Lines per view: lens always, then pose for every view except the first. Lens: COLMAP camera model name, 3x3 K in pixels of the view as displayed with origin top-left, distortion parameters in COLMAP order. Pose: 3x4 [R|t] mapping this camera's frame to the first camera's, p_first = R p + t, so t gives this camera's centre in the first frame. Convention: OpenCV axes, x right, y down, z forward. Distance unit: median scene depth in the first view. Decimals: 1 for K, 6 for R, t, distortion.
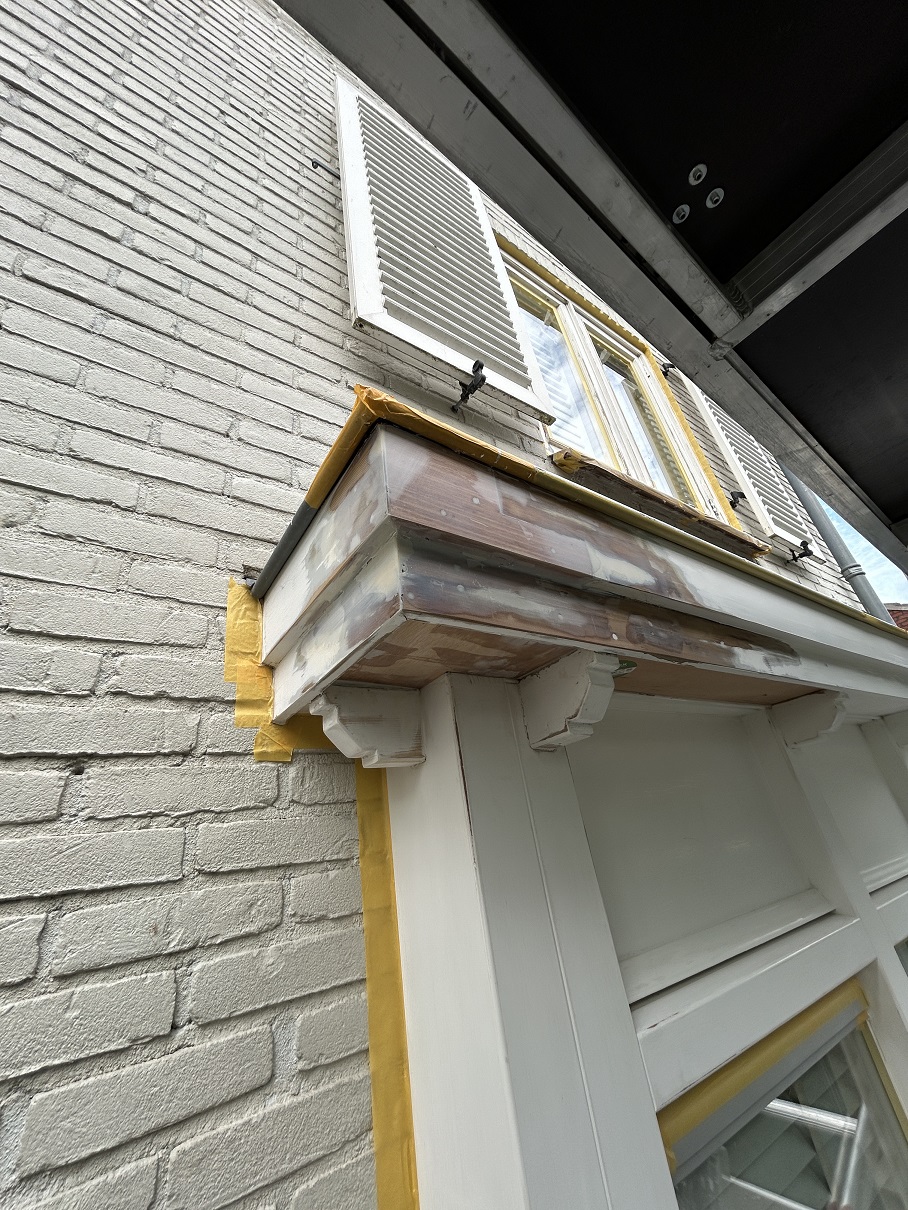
lens RADIAL K [[490.2, 0, 450.3], [0, 490.2, 608.2], [0, 0, 1]] dist [0.002995, -0.001620]
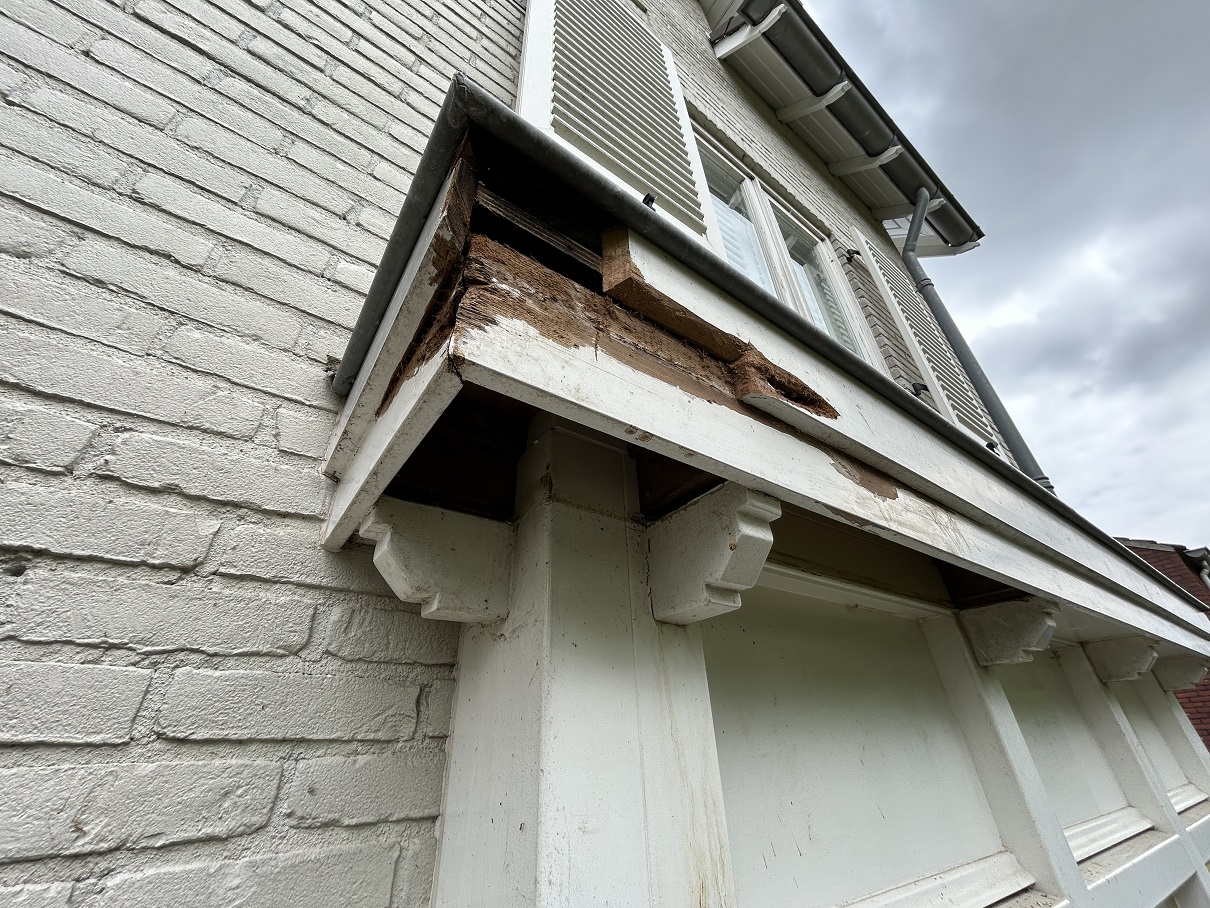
lens RADIAL K [[490.2, 0, 602.1], [0, 490.2, 455.2], [0, 0, 1]] dist [0.002995, -0.001620]
pose [[0.994476, 0.100840, -0.029116, 0.079953], [-0.102732, 0.992016, -0.073149, 0.097092], [0.021507, 0.075736, 0.996896, 0.219588]]
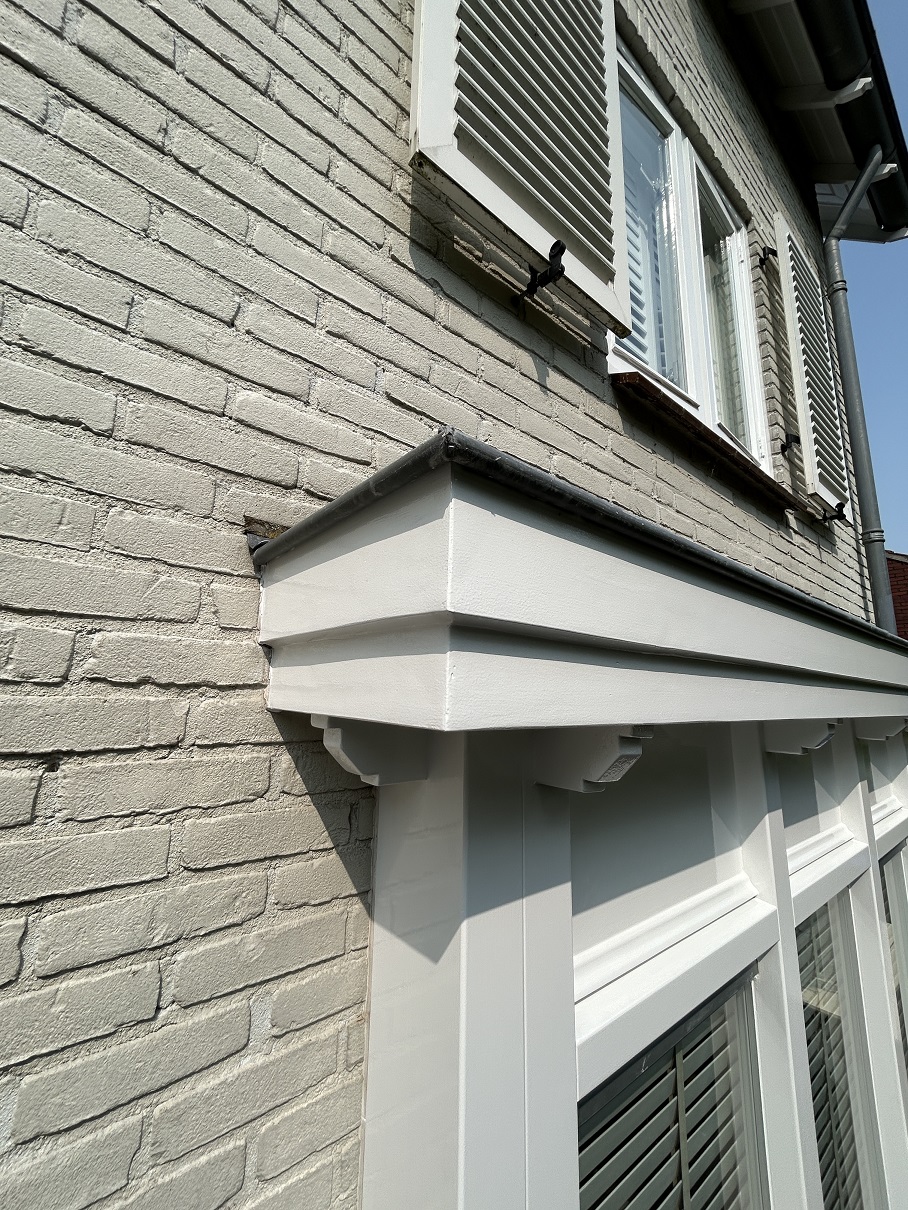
lens RADIAL K [[490.2, 0, 452.1], [0, 490.2, 609.7], [0, 0, 1]] dist [0.002995, -0.001620]
pose [[0.983690, 0.170324, 0.057833, -0.101025], [-0.179766, 0.942054, 0.283229, -0.256255], [-0.006242, -0.289006, 0.957307, 0.159567]]
